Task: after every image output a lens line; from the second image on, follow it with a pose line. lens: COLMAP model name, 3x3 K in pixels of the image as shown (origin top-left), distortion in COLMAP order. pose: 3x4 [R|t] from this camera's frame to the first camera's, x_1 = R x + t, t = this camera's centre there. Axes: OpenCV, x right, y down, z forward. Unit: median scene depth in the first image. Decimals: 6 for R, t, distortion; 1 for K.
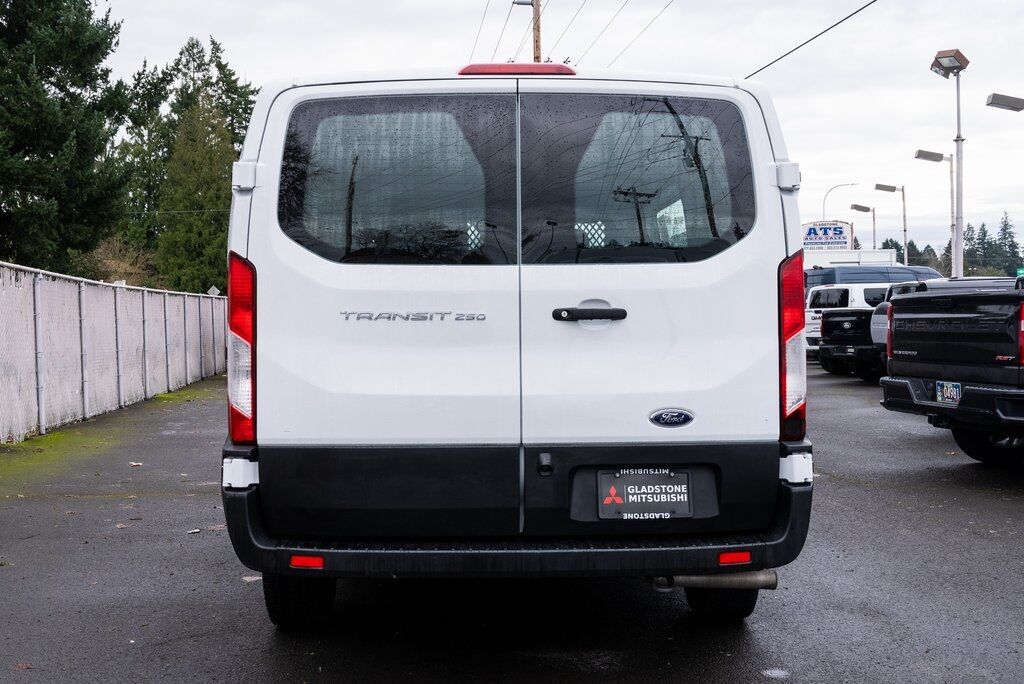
lens RADIAL K [[1078.3, 0, 512.2], [0, 1078.3, 347.1], [0, 0, 1]] dist [0.010886, 0.010149]
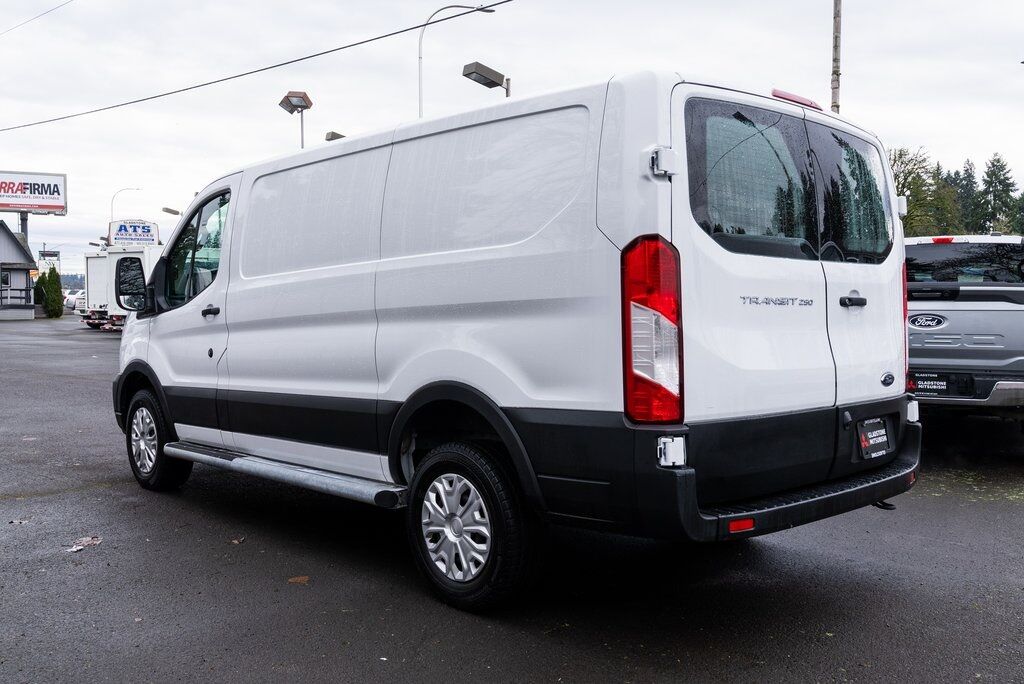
lens RADIAL K [[905.0, 0, 513.2], [0, 905.0, 340.4], [0, 0, 1]] dist [-0.002432, -0.000139]
pose [[0.751639, -0.012862, 0.659449, -0.937393], [0.005557, 0.999898, 0.013169, -0.000866], [-0.659551, -0.006234, 0.751634, 0.454662]]
